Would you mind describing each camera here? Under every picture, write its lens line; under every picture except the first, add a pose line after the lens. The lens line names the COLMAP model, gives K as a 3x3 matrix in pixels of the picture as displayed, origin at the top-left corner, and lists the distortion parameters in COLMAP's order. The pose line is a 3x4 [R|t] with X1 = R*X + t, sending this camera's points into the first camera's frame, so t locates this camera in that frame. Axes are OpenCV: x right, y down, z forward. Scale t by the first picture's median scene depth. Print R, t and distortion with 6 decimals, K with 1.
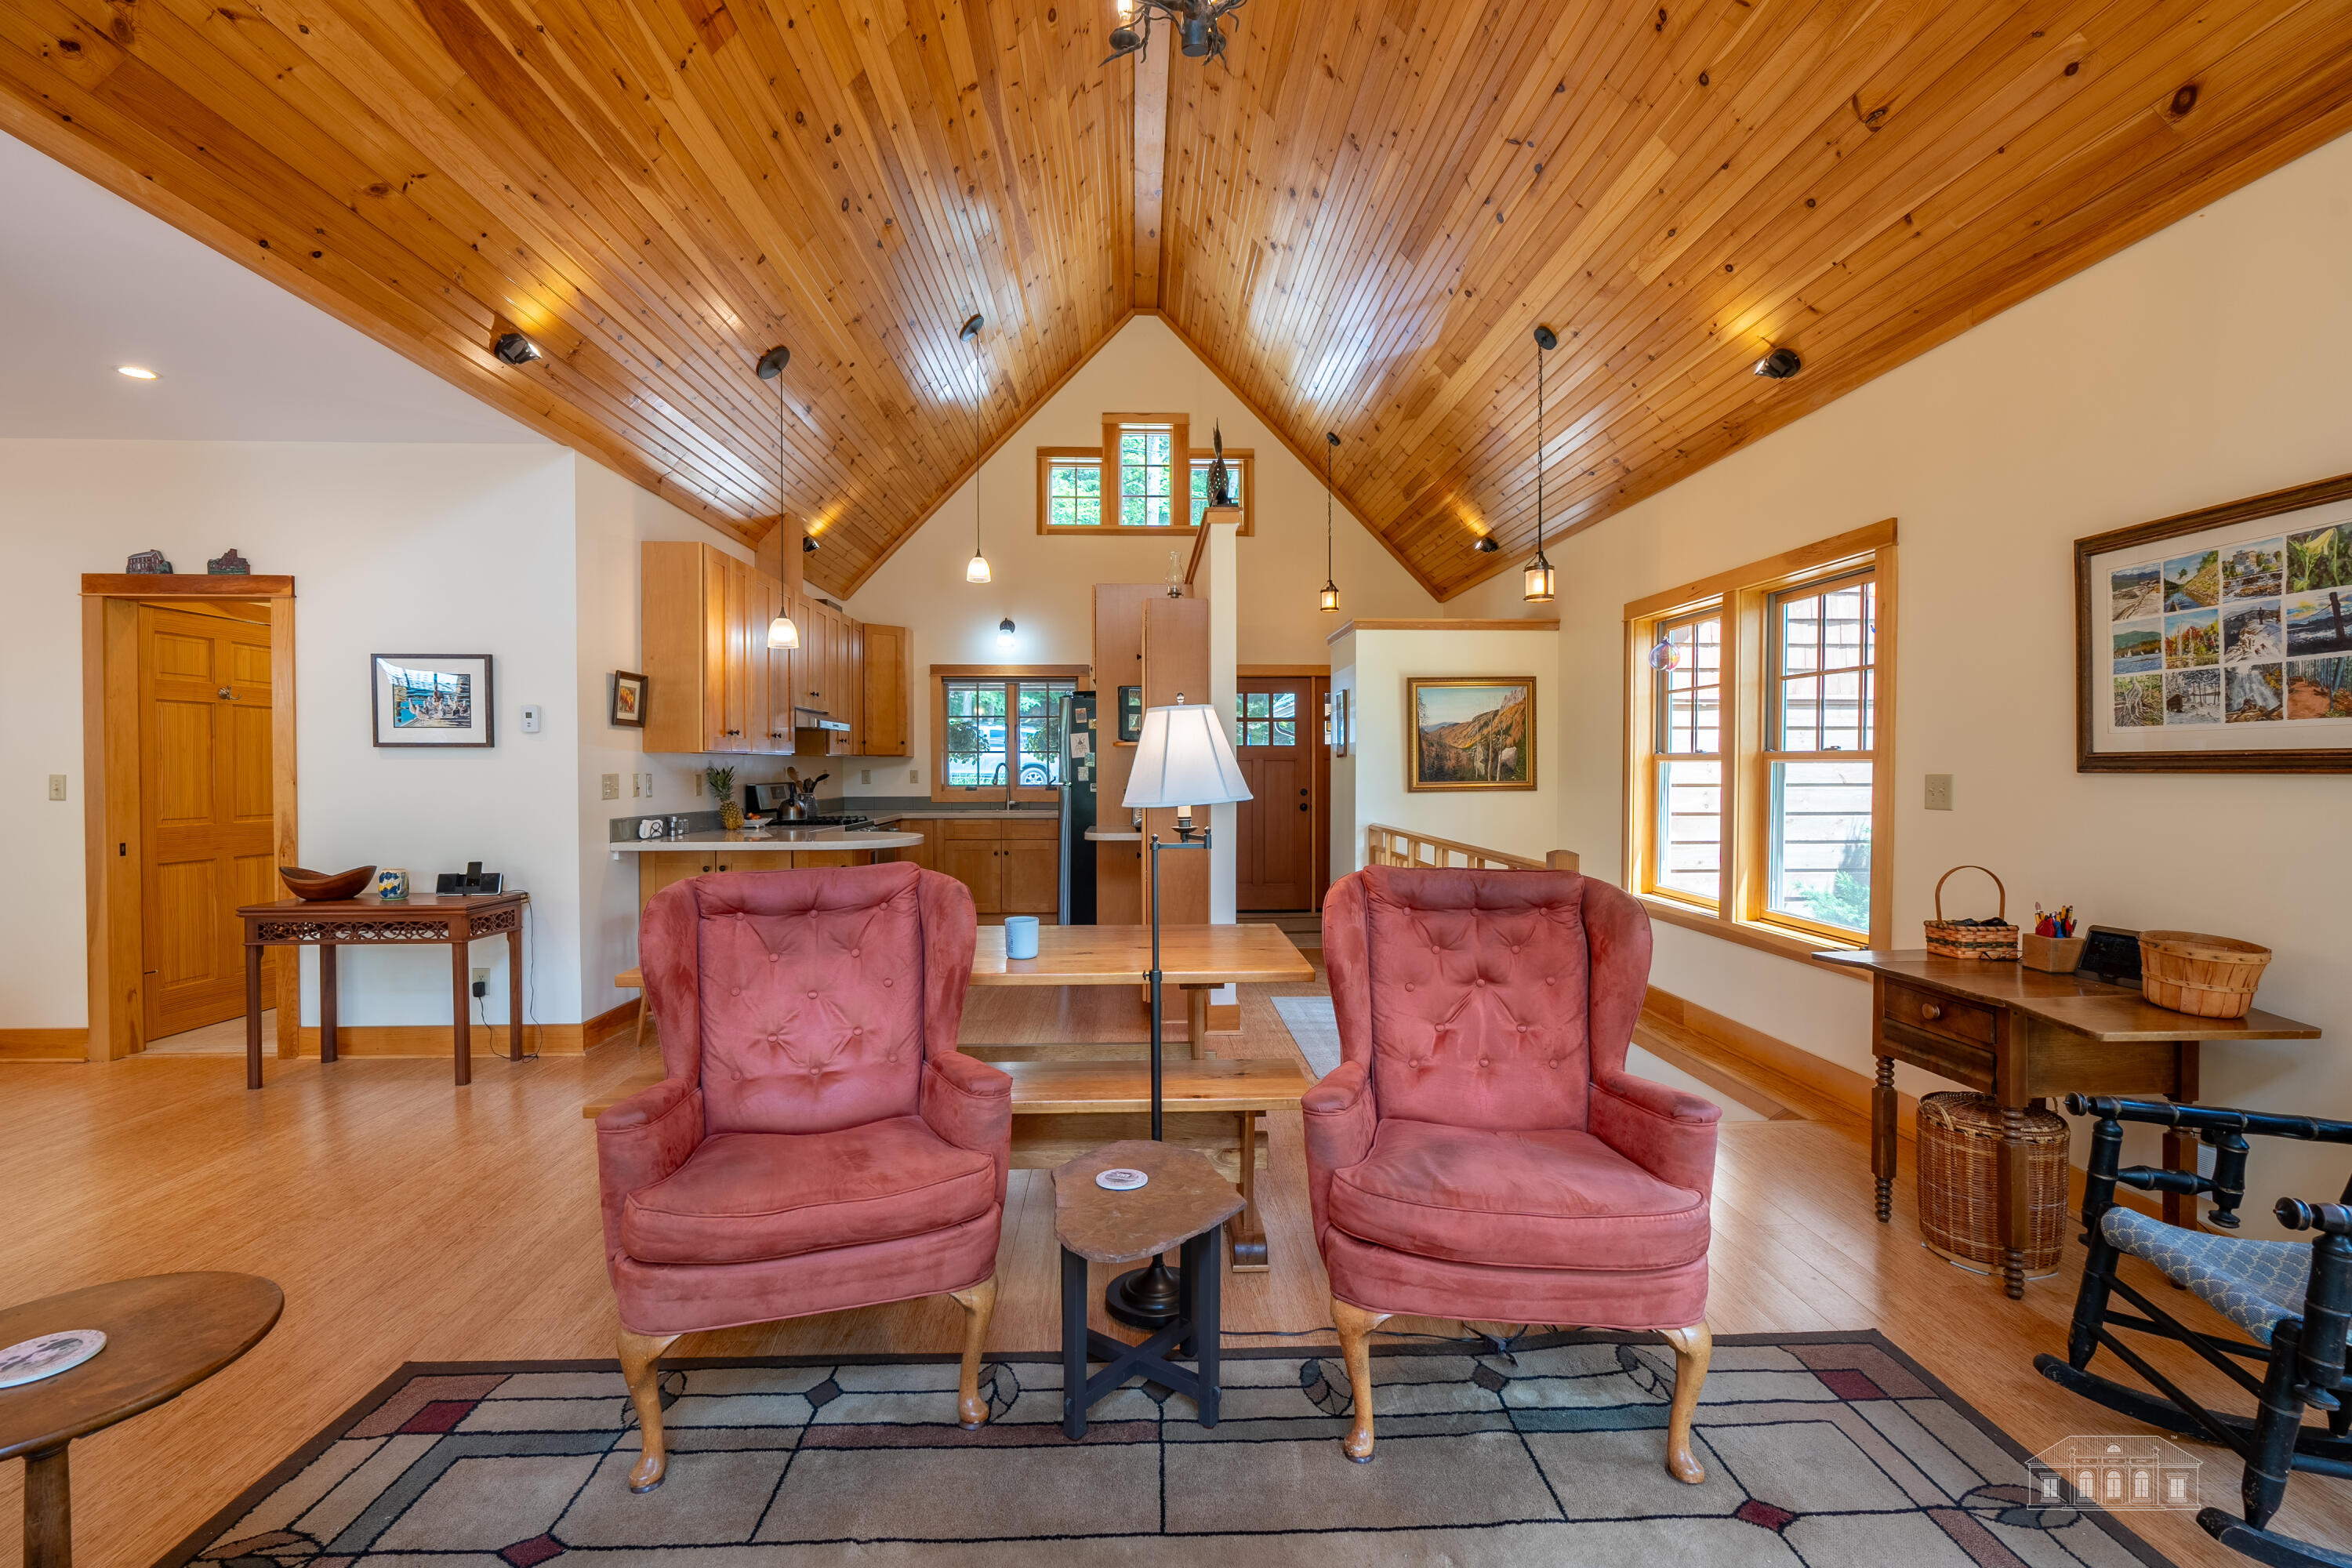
lens RADIAL K [[1070.5, 0, 1159.3], [0, 1070.5, 763.6], [0, 0, 1]] dist [-0.010062, 0.004377]
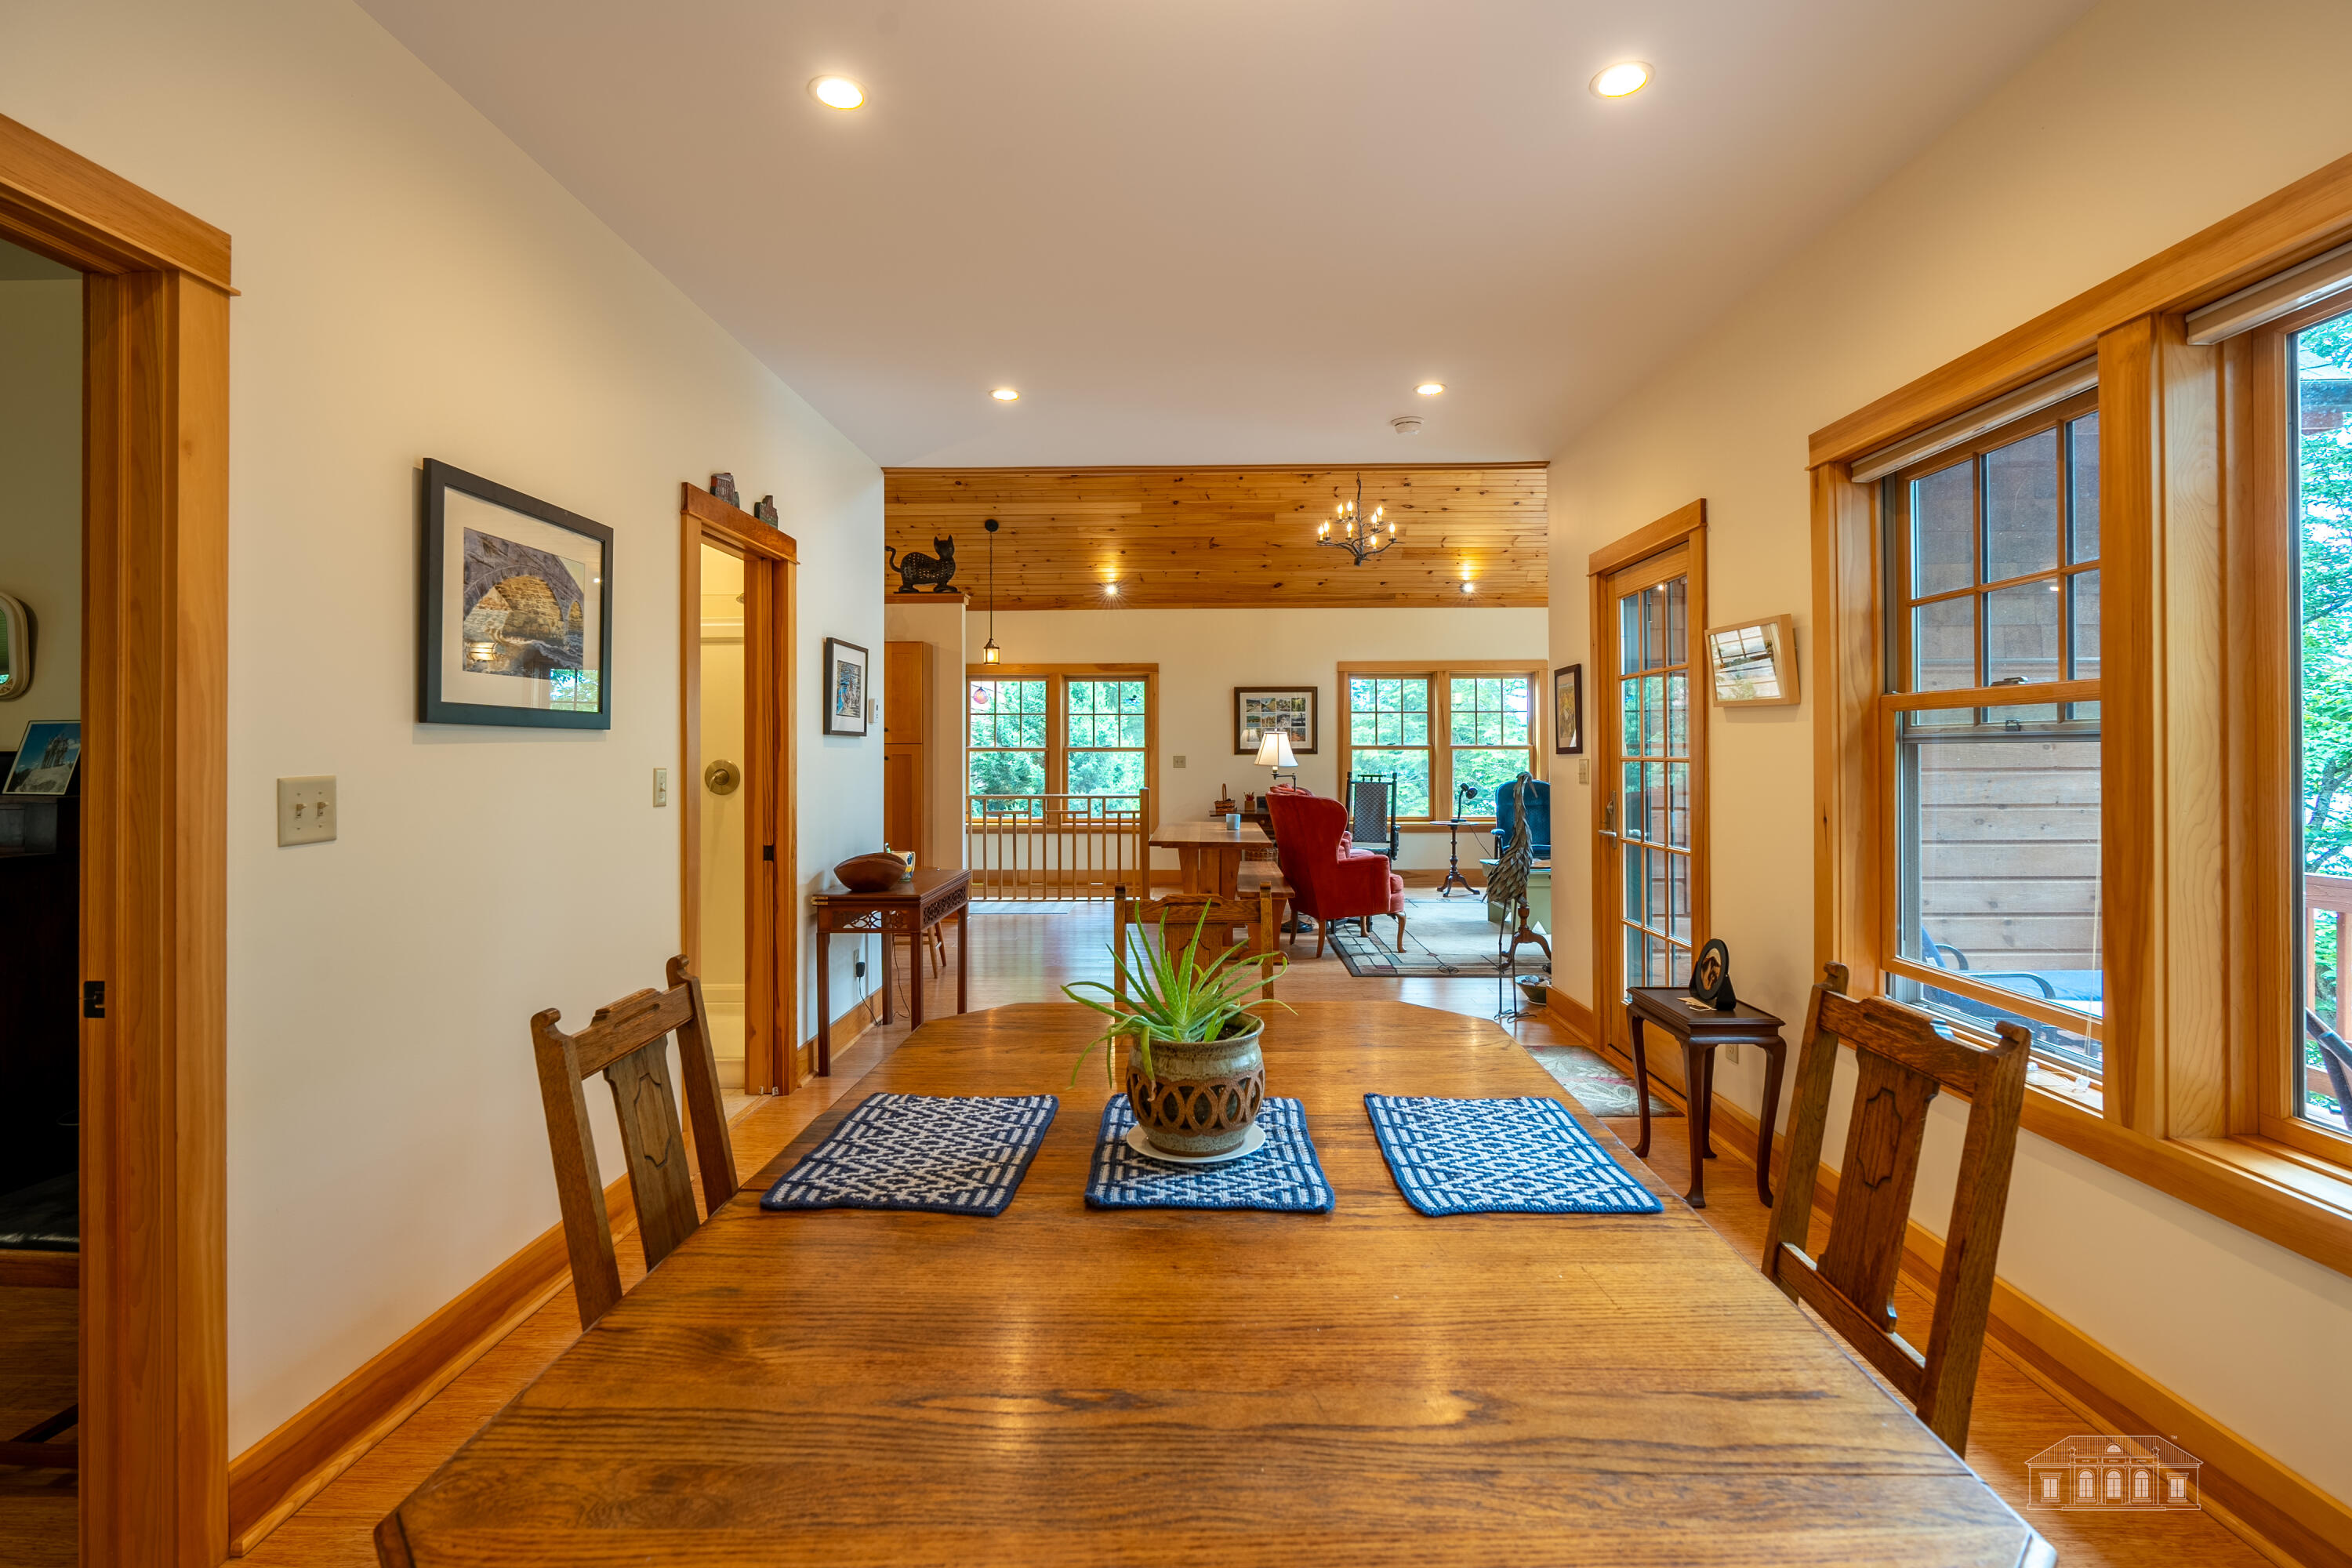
lens RADIAL K [[1070.5, 0, 1185.0], [0, 1070.5, 733.4], [0, 0, 1]] dist [-0.010062, 0.004377]
pose [[0.049681, 0.017825, 0.998606, -1.412957], [0.002024, 0.999837, -0.017947, 0.001018], [-0.998763, 0.002913, 0.049637, 0.534367]]
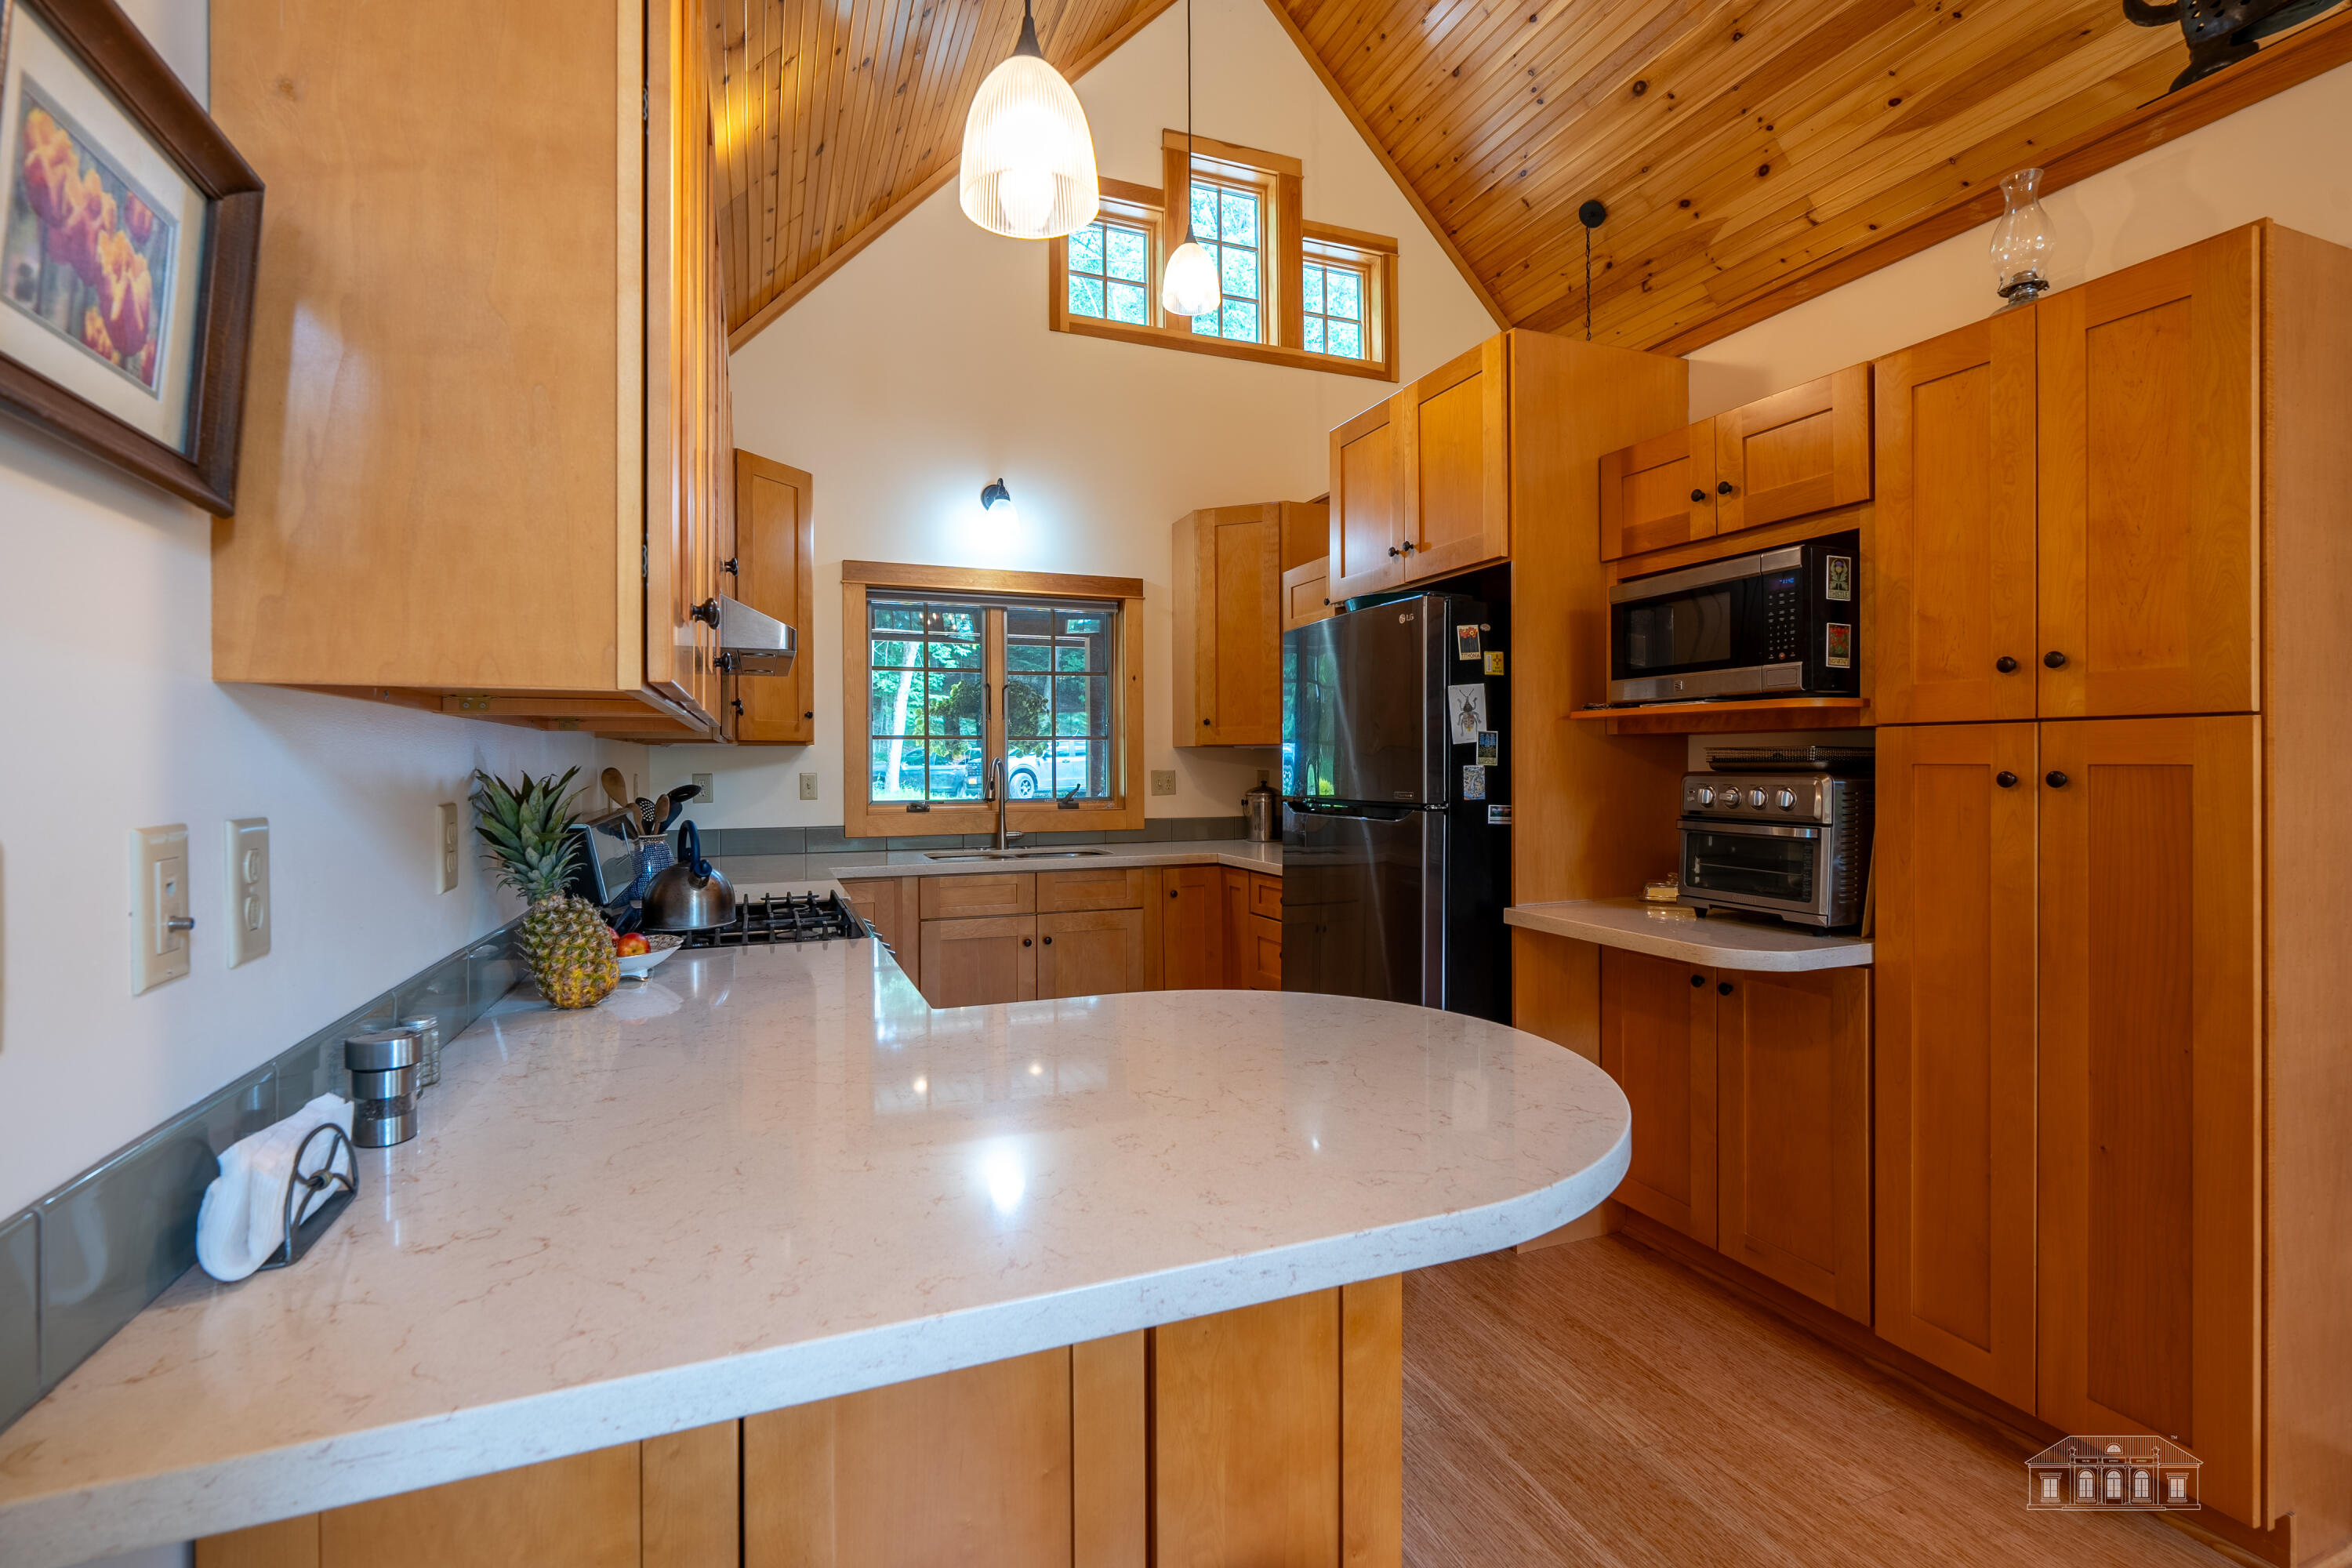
lens RADIAL K [[1070.5, 0, 1184.1], [0, 1070.5, 764.8], [0, 0, 1]] dist [-0.010062, 0.004377]
pose [[0.935337, -0.000448, 0.353759, -0.393510], [-0.000620, 0.999996, 0.002906, 0.001327], [-0.353758, -0.002937, 0.935332, 0.781898]]
